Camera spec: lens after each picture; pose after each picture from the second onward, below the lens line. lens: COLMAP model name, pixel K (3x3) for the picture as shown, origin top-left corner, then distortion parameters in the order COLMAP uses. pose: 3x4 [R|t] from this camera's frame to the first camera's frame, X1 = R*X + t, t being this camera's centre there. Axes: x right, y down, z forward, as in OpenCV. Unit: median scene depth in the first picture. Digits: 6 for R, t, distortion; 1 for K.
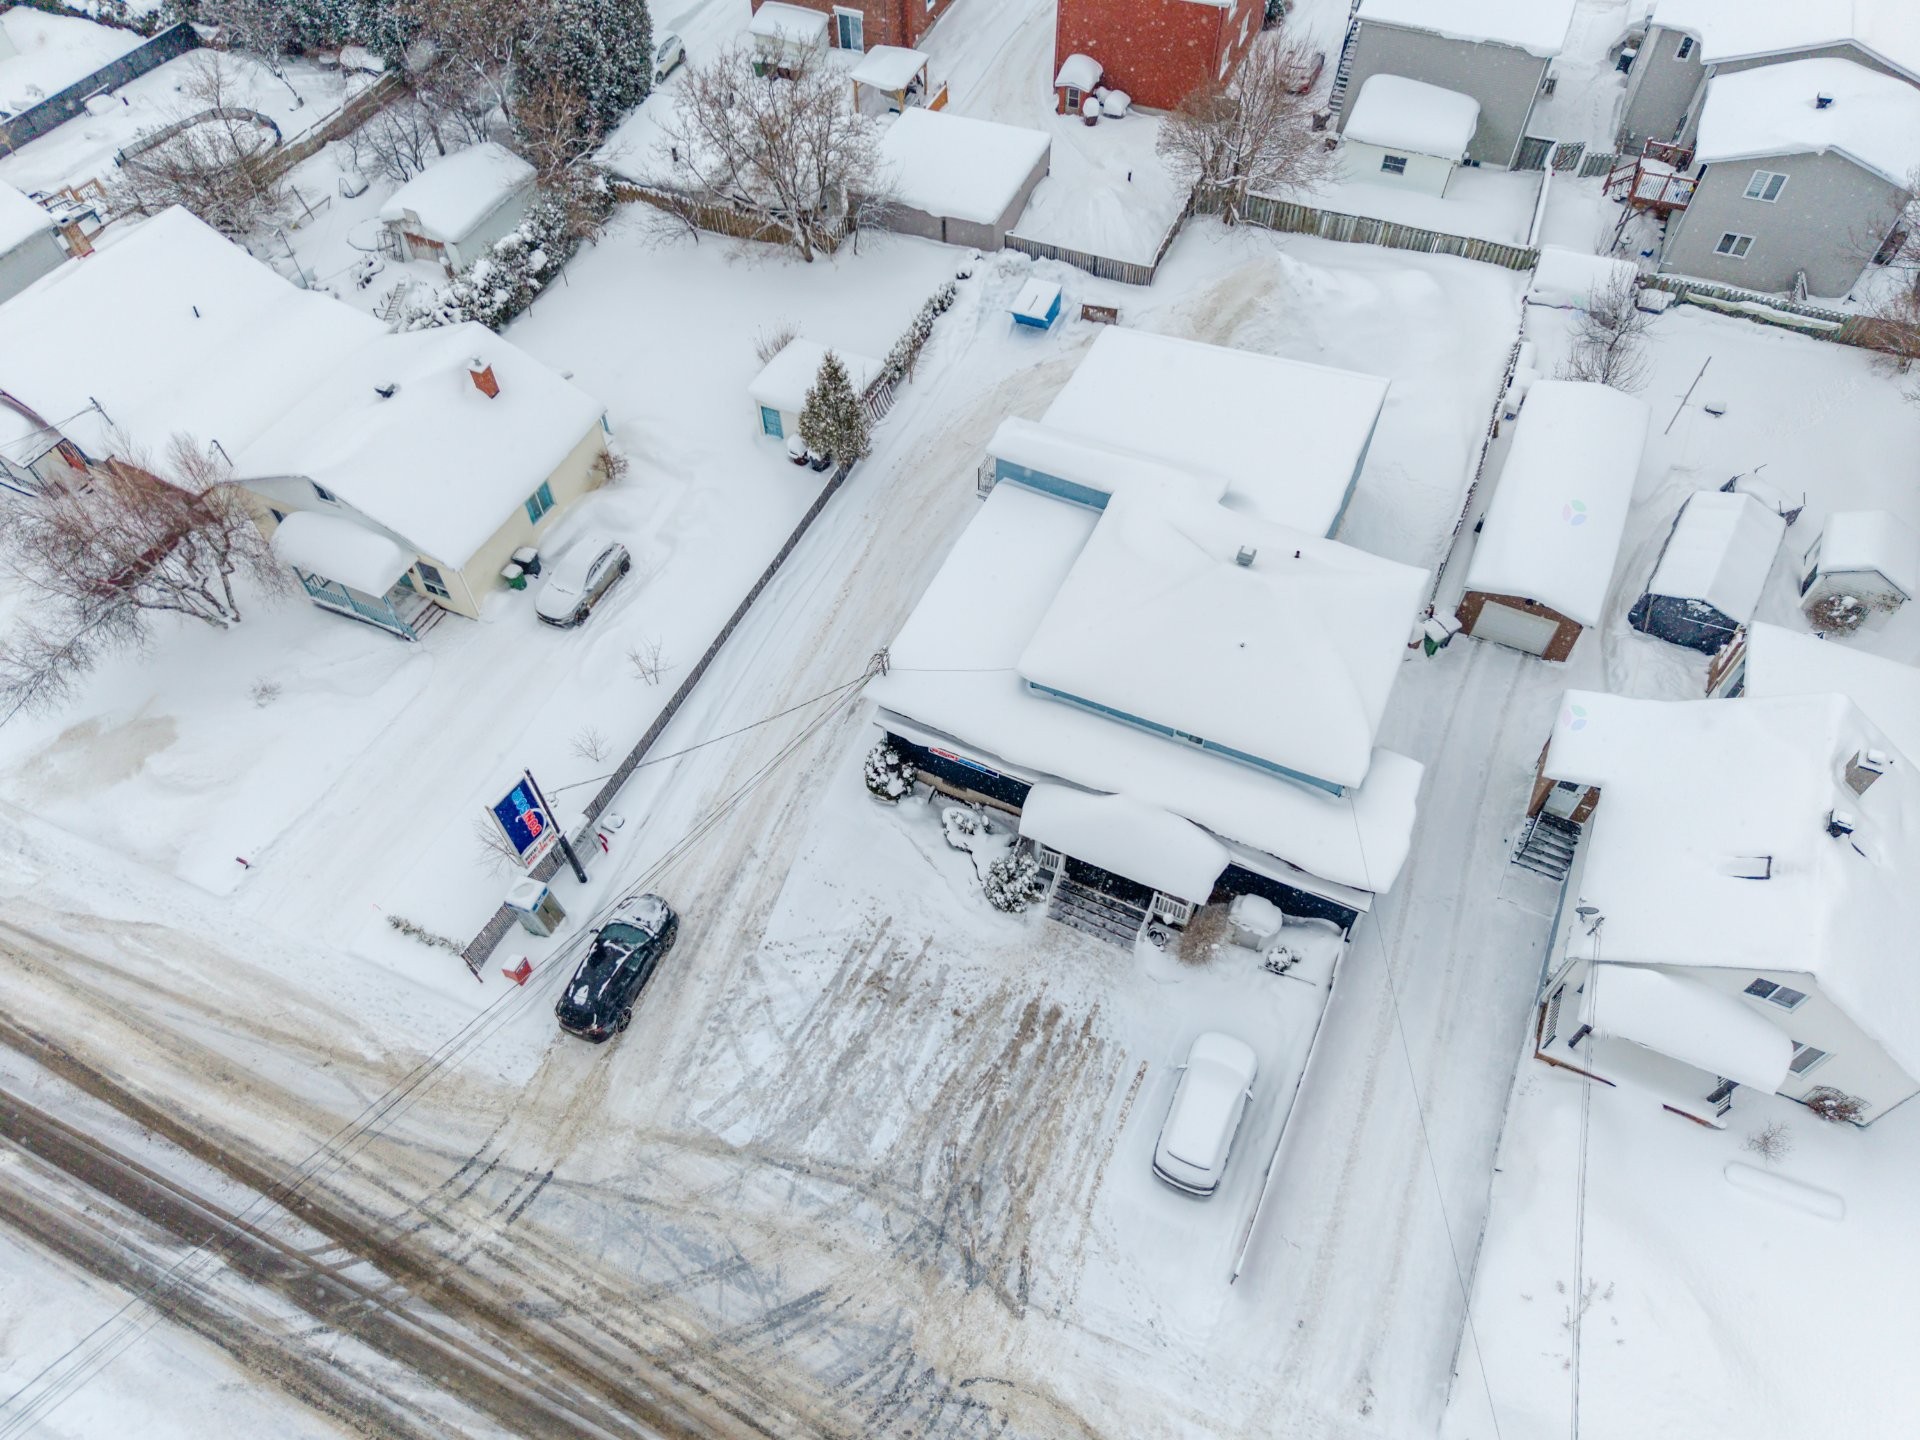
lens RADIAL K [[1278.8, 0, 961.4], [0, 1278.8, 716.1], [0, 0, 1]] dist [0.068477, -0.035124]
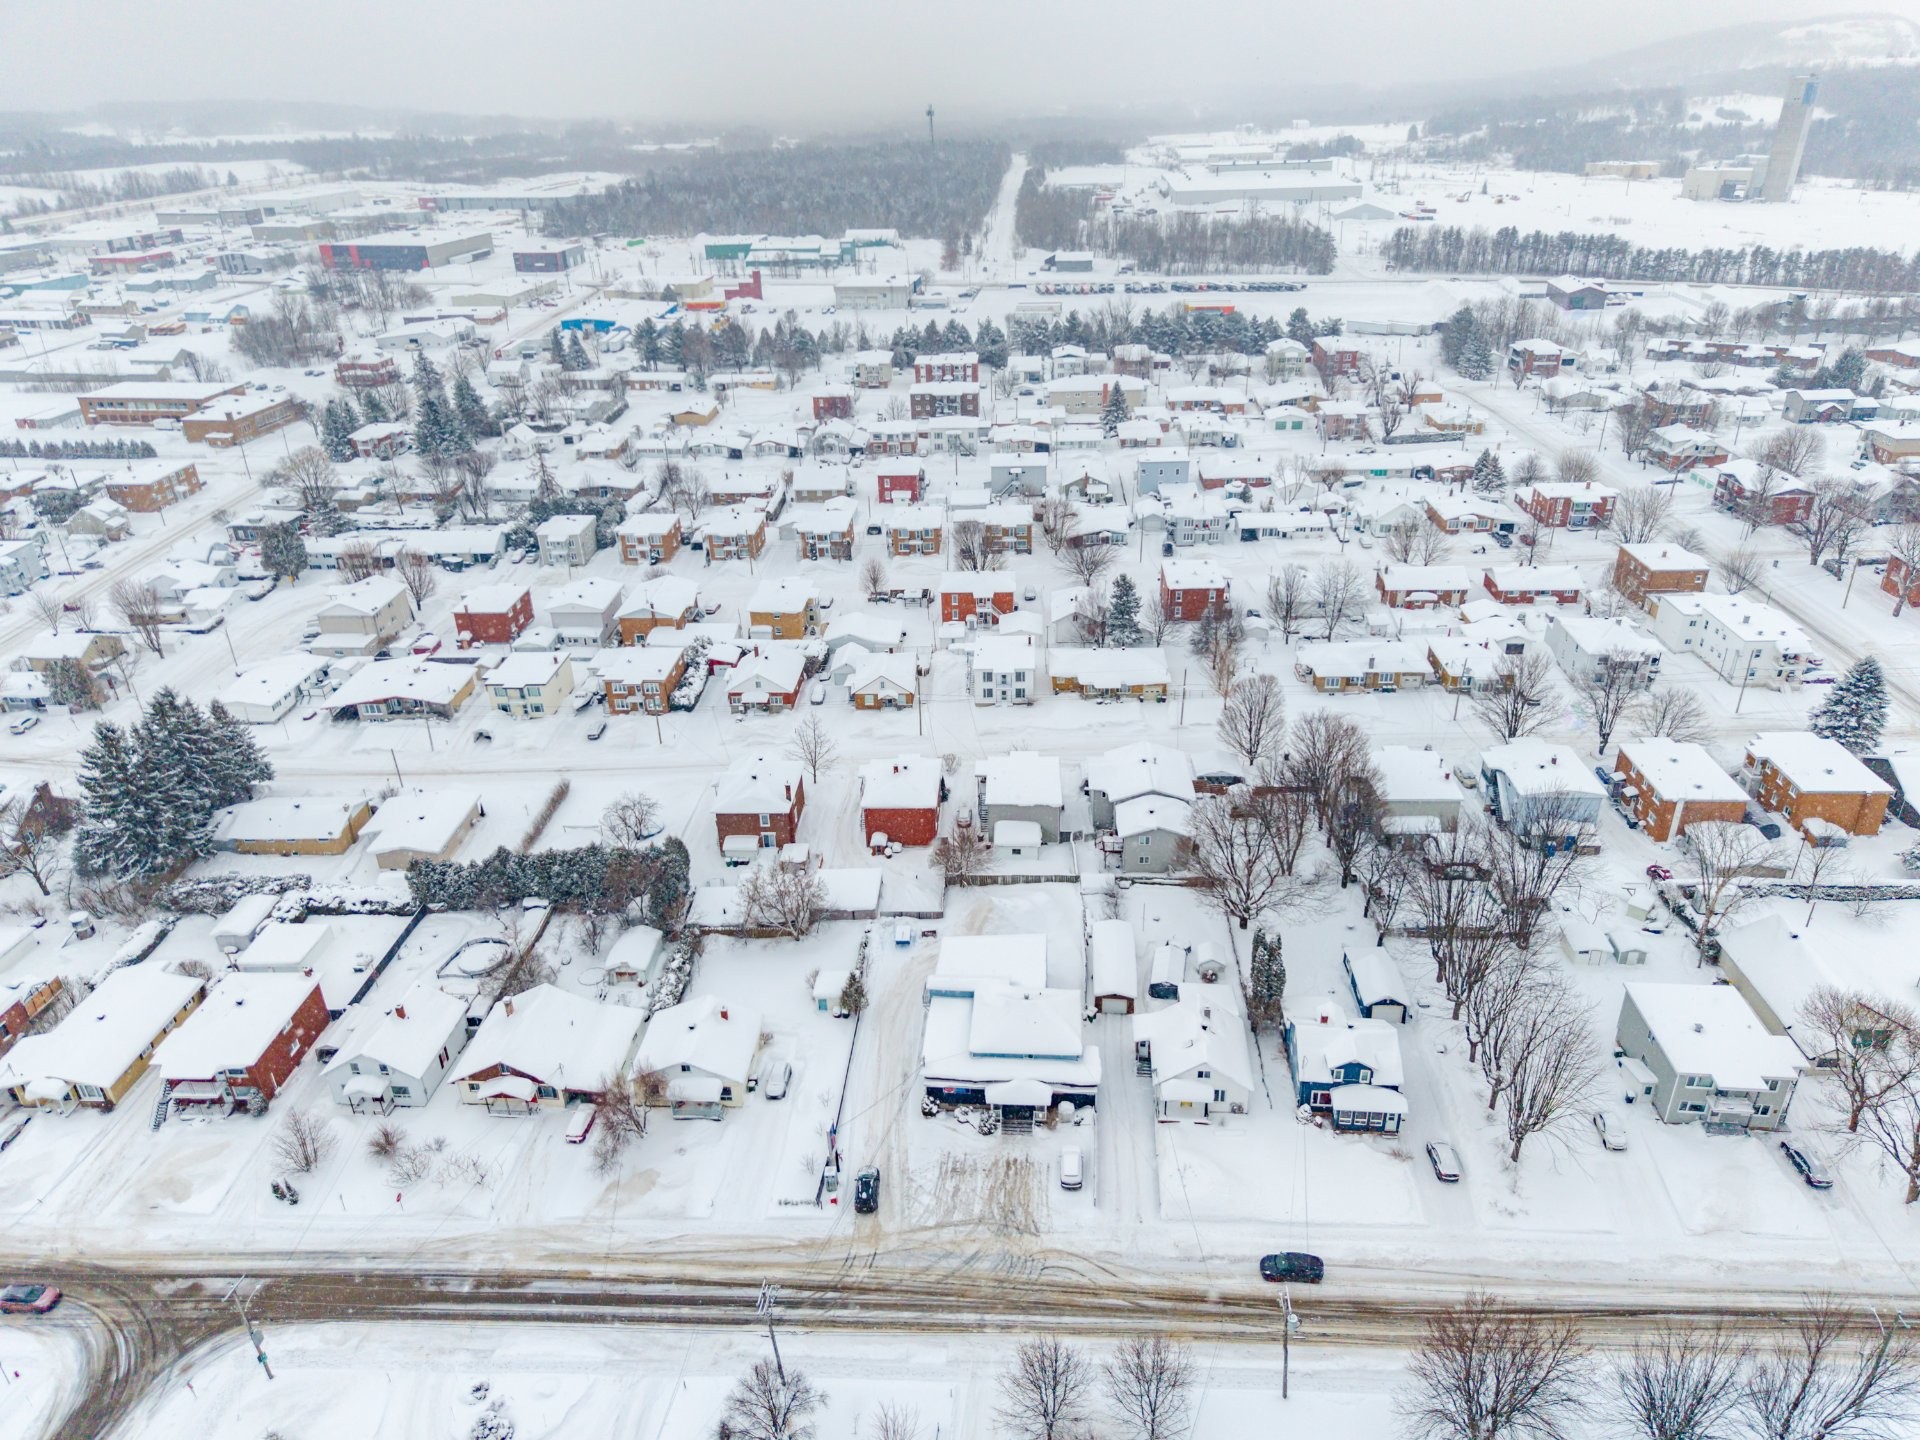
lens RADIAL K [[1254.1, 0, 972.8], [0, 1254.1, 726.4], [0, 0, 1]] dist [0.035209, -0.019231]
pose [[0.934831, -0.171580, 0.310887, -0.693568], [0.288944, 0.876464, -0.385126, 0.410684], [-0.206402, 0.449857, 0.868923, -1.811606]]
